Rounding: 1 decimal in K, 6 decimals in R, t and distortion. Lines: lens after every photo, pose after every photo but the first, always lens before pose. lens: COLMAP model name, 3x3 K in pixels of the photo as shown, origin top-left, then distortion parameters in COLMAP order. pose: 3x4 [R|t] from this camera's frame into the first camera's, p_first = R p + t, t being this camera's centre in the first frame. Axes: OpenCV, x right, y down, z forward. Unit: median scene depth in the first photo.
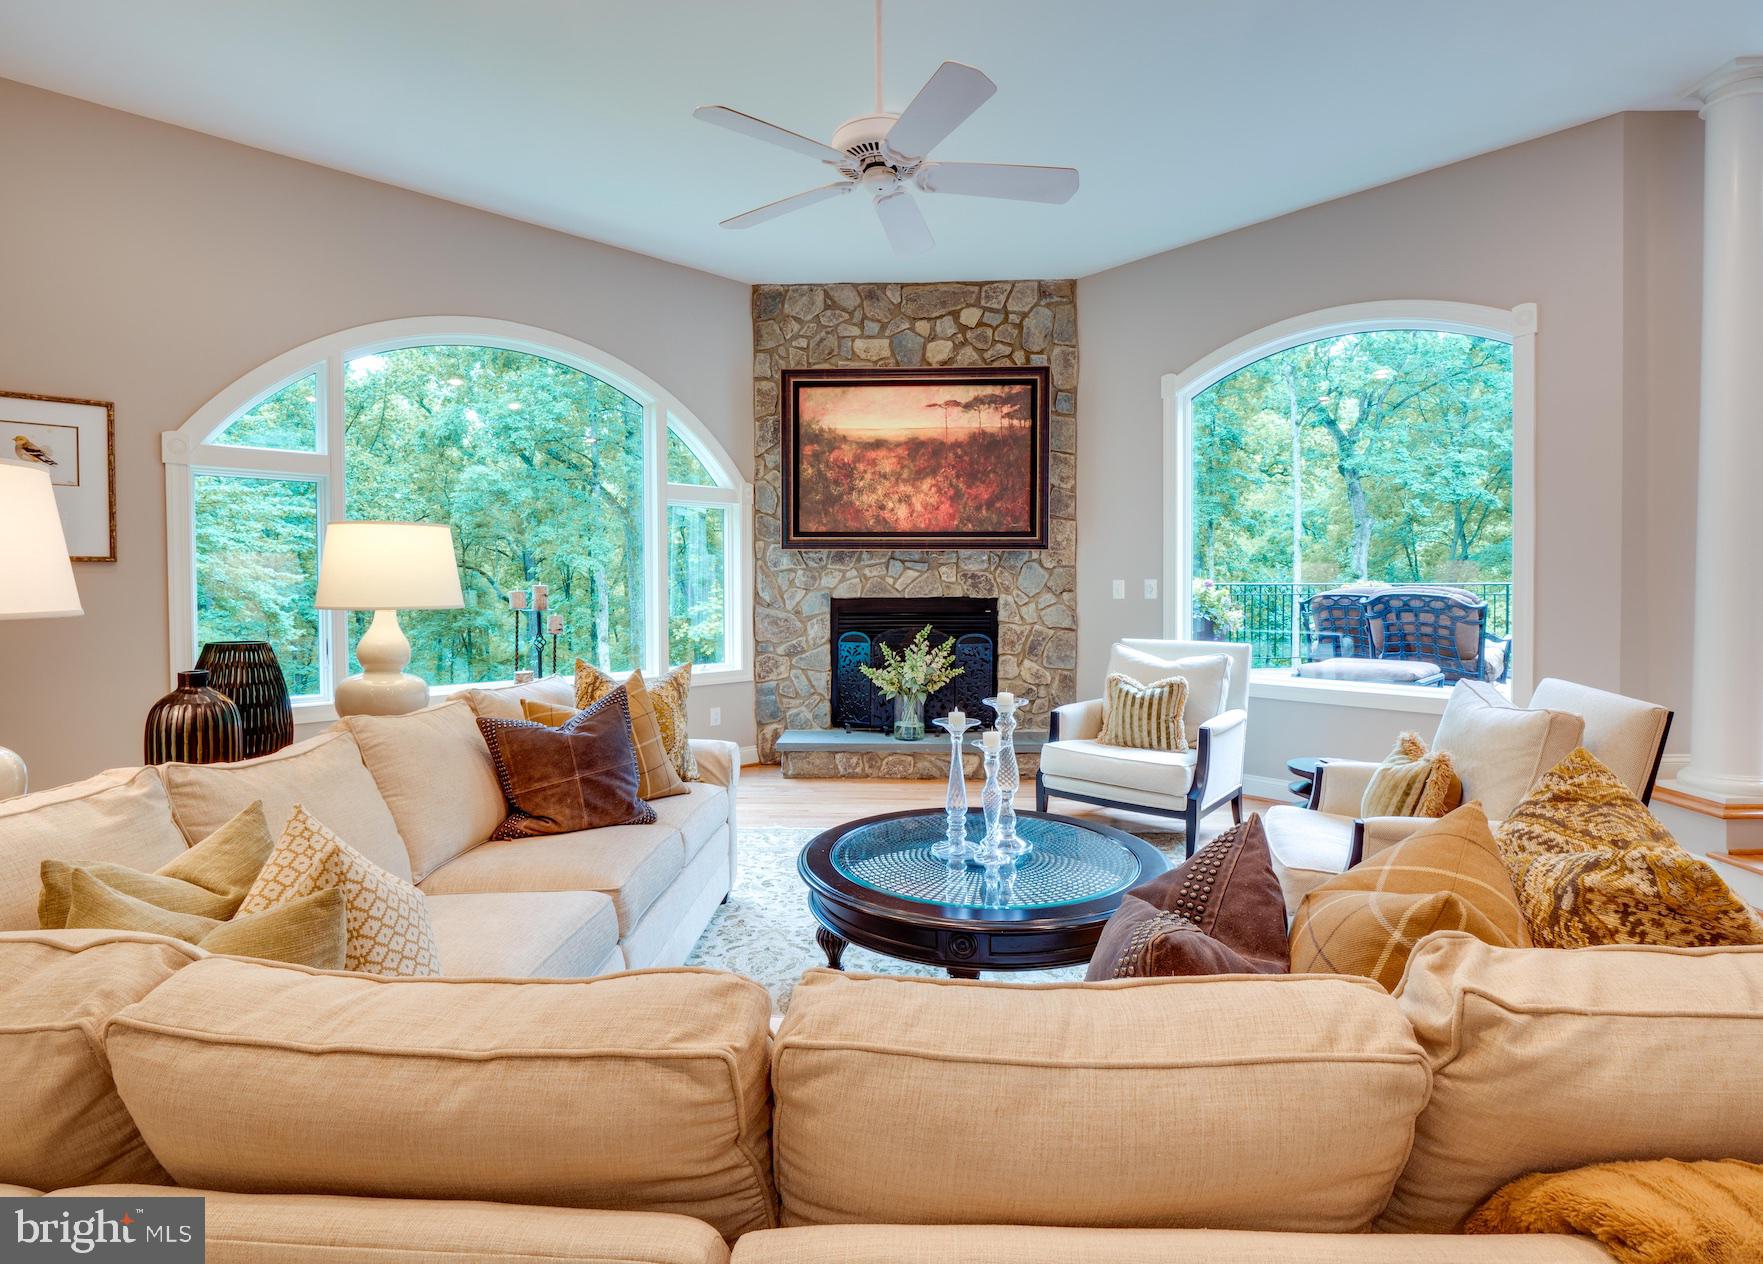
lens RADIAL K [[855.2, 0, 879.7], [0, 855.2, 601.9], [0, 0, 1]] dist [-0.000988, -0.000483]
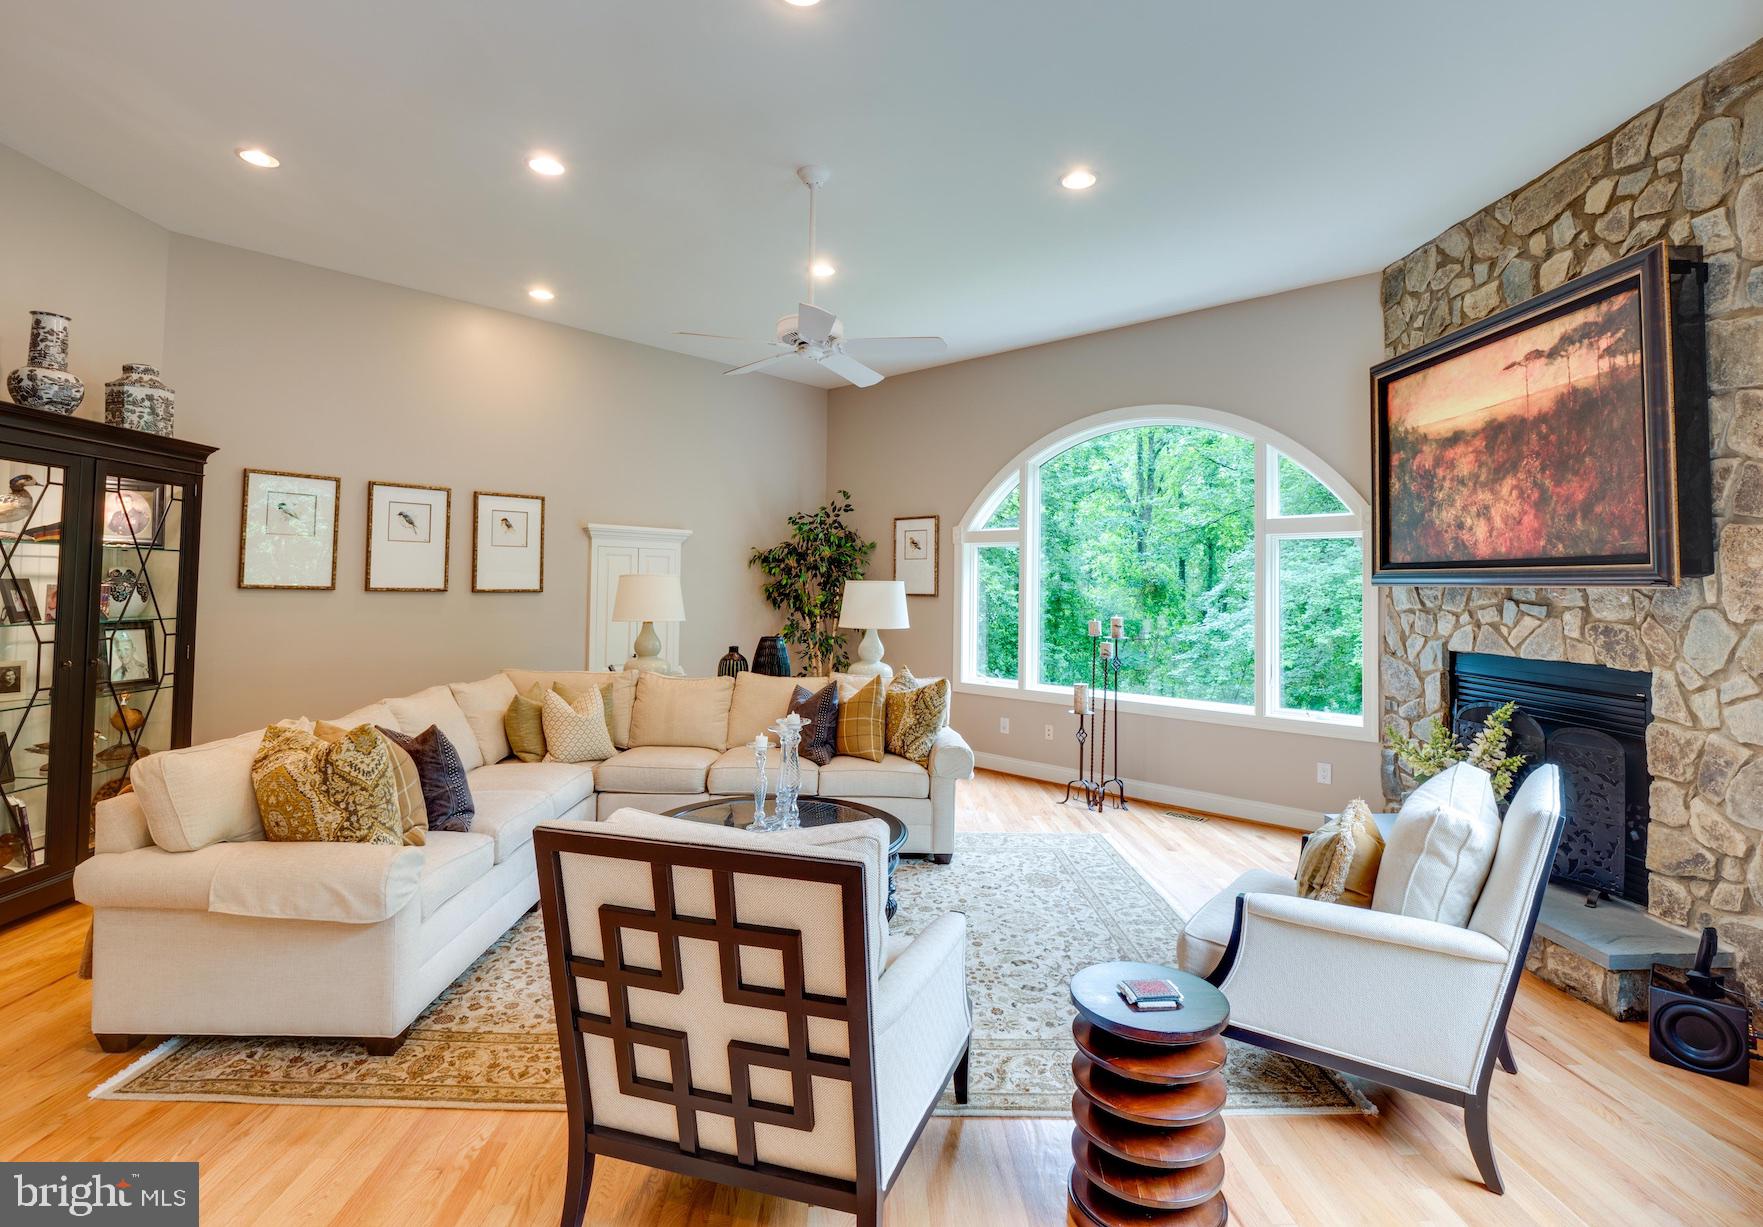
lens RADIAL K [[861.9, 0, 885.0], [0, 861.9, 566.9], [0, 0, 1]] dist [-0.015658, 0.000838]
pose [[0.065999, -0.018703, -0.997644, 0.667929], [-0.038008, 0.999052, -0.021244, -0.043328], [0.997096, 0.039321, 0.065226, 0.476790]]
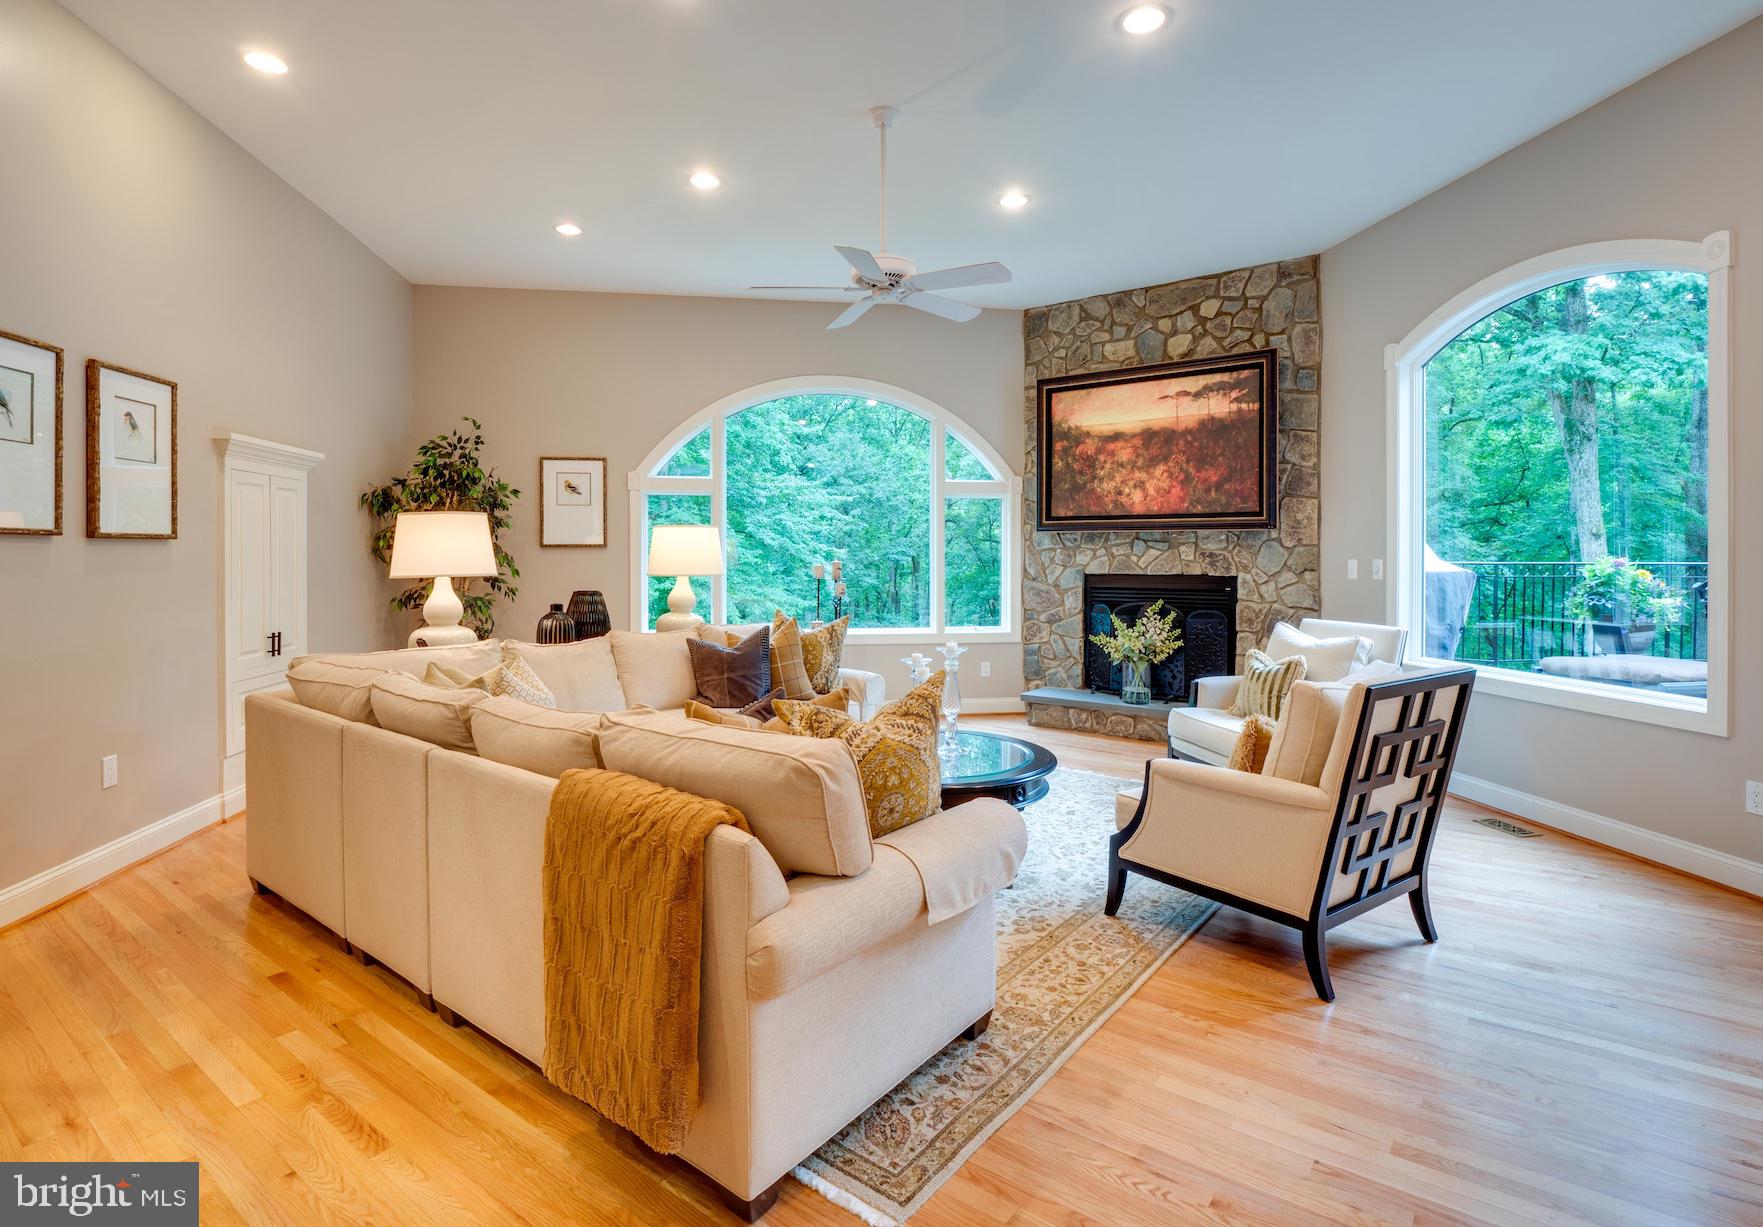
lens RADIAL K [[873.1, 0, 882.3], [0, 873.1, 566.7], [0, 0, 1]] dist [-0.002426, -0.000654]
pose [[0.820776, 0.010965, -0.571144, 0.395225], [-0.016803, 0.999847, -0.004951, -0.003641], [0.571002, 0.013661, 0.820835, -0.107500]]
